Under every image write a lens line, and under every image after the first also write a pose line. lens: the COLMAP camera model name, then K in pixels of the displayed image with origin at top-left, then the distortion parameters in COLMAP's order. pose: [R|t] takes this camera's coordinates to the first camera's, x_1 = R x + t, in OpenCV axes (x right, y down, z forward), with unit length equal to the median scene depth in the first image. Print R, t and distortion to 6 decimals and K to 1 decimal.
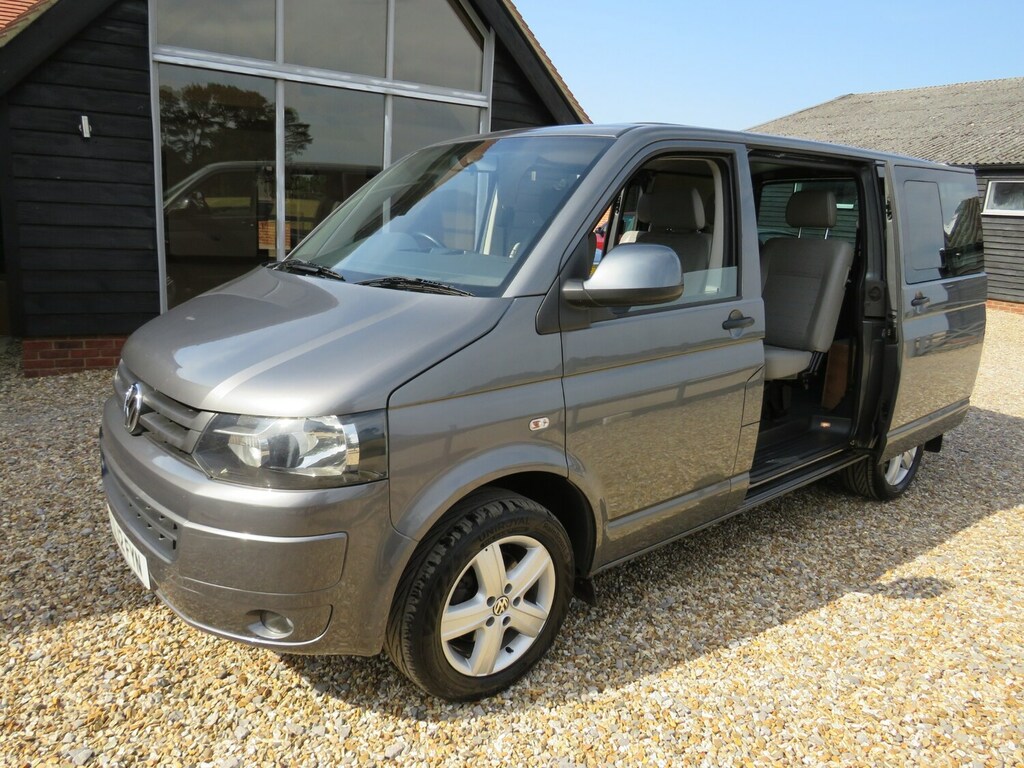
lens RADIAL K [[721.6, 0, 508.4], [0, 721.6, 384.5], [0, 0, 1]] dist [-0.025819, 0.005225]
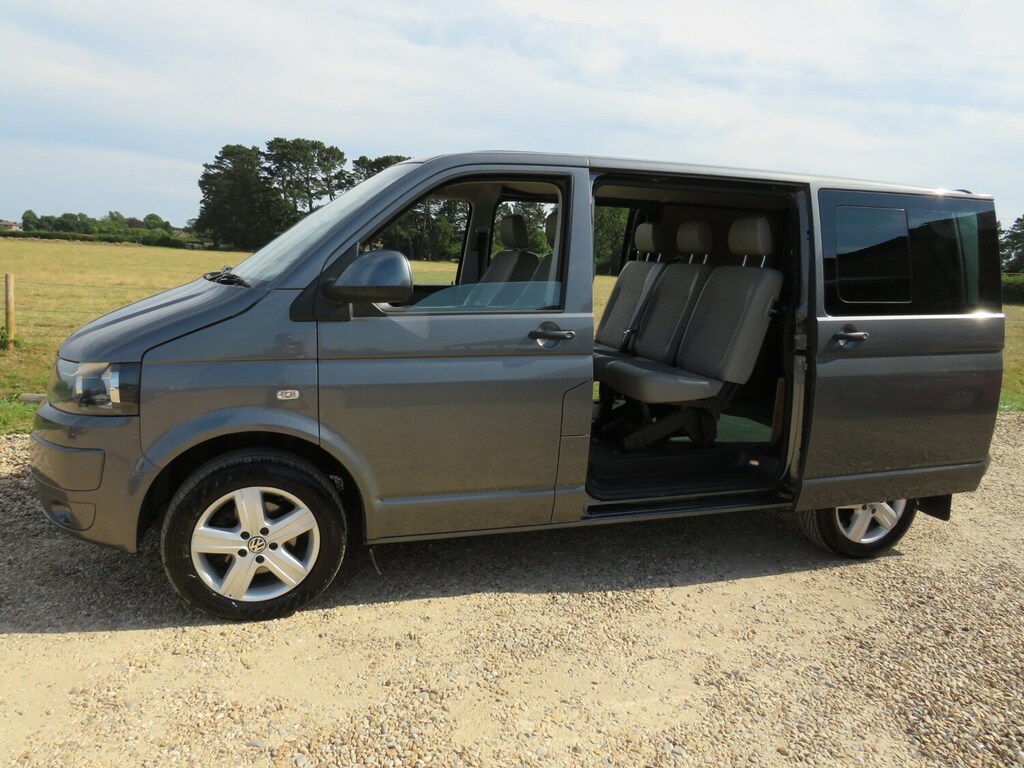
lens RADIAL K [[717.0, 0, 513.3], [0, 717.0, 383.8], [0, 0, 1]] dist [-0.034127, 0.004686]
pose [[0.931859, 0.070805, -0.355844, 0.718386], [-0.097454, 0.993577, -0.057507, 0.058343], [0.349486, 0.088267, 0.932774, 0.012366]]
